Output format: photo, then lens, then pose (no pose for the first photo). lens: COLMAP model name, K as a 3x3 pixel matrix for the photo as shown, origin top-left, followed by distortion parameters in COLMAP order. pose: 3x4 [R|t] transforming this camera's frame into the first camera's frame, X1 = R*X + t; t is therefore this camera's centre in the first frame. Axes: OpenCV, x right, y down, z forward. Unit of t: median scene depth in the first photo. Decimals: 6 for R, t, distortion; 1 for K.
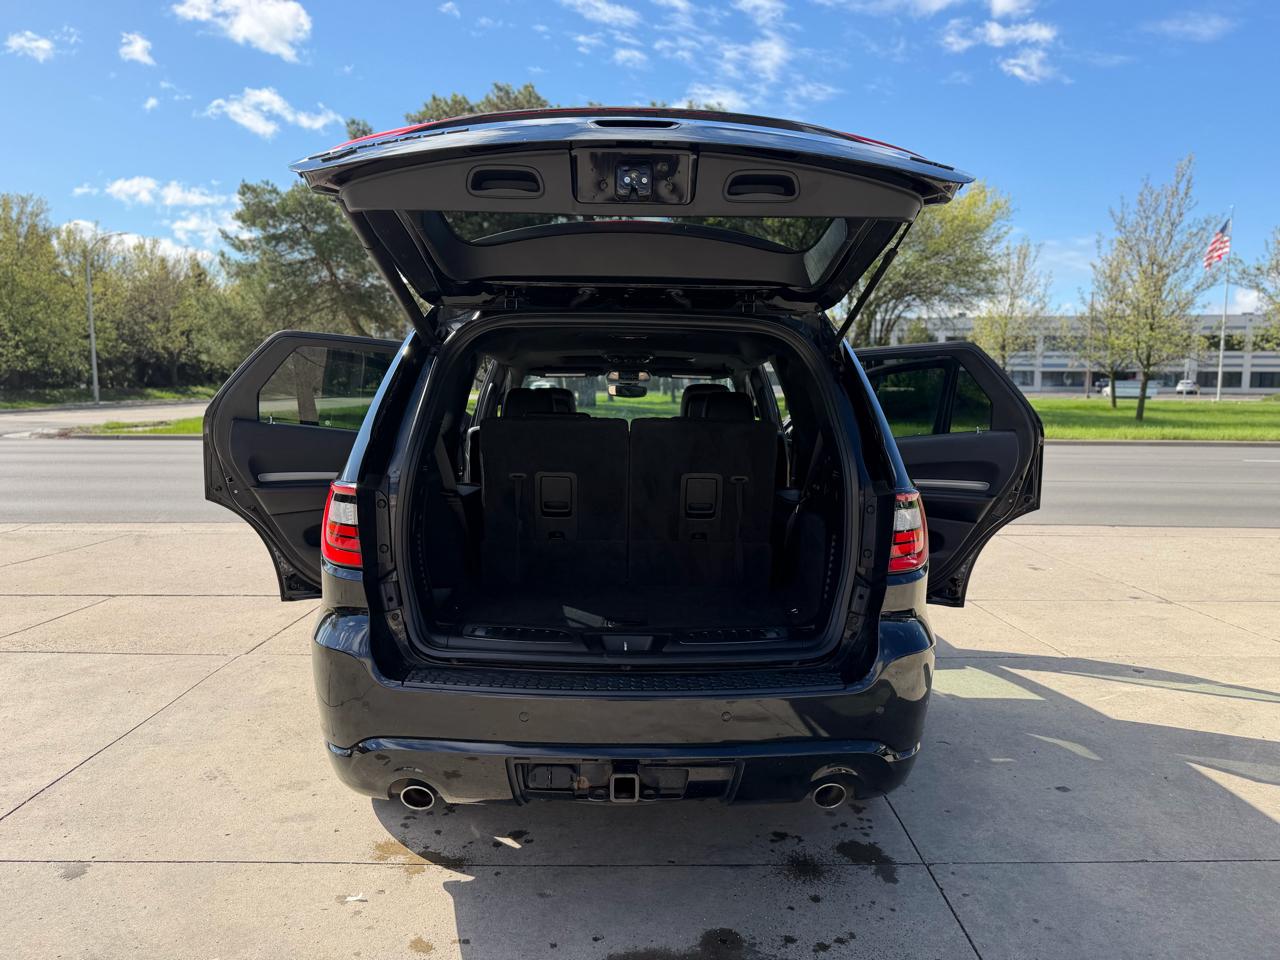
lens RADIAL K [[904.5, 0, 640.6], [0, 904.5, 475.0], [0, 0, 1]] dist [0.022174, -0.030230]
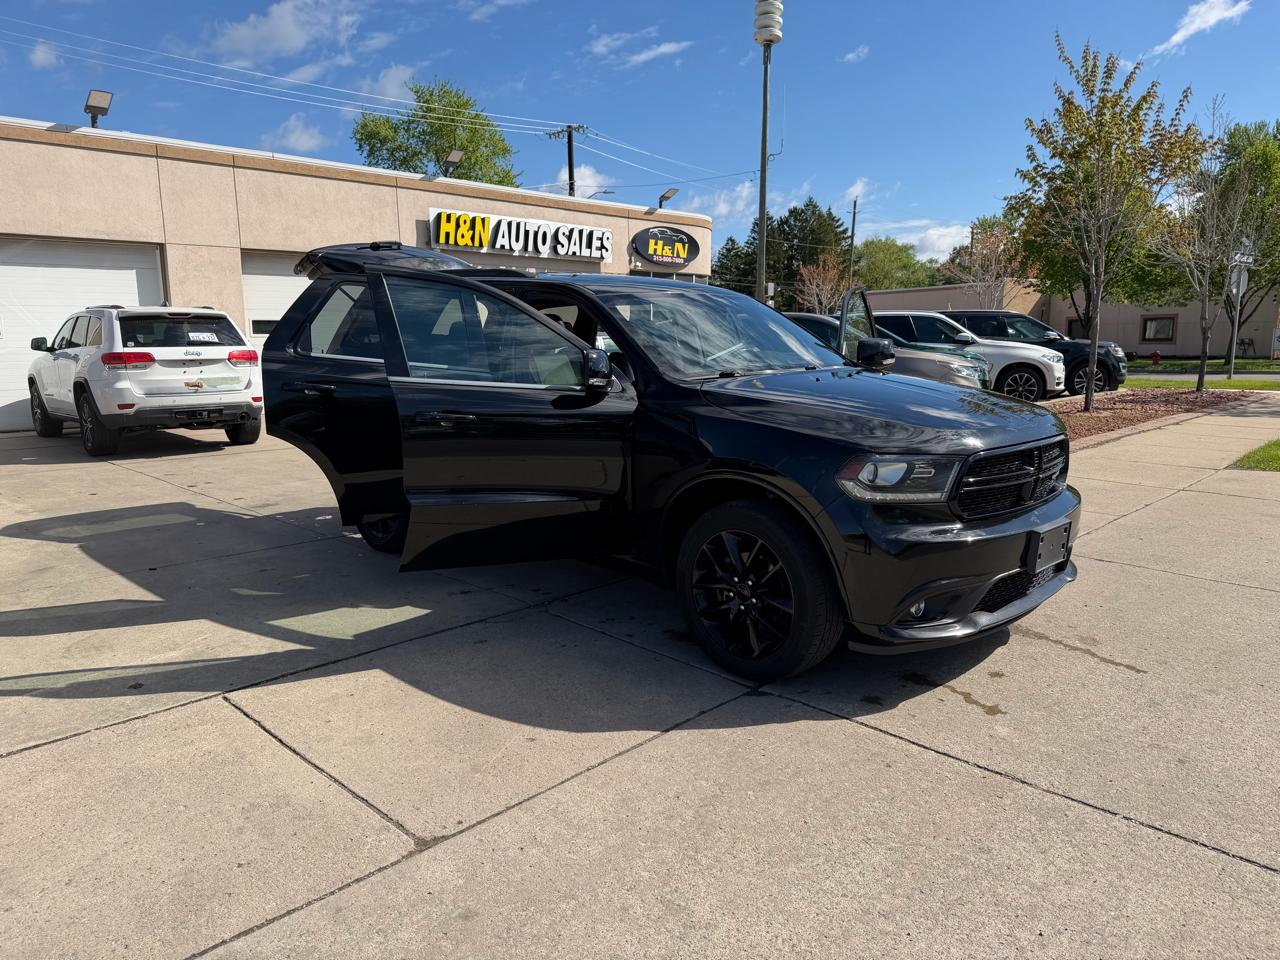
lens RADIAL K [[887.2, 0, 651.0], [0, 887.2, 502.9], [0, 0, 1]] dist [0.026147, -0.037564]
pose [[-0.708106, 0.127832, -0.694438, 0.131336], [-0.064283, 0.967721, 0.243687, -0.024914], [0.703174, 0.217197, -0.677032, 0.313957]]
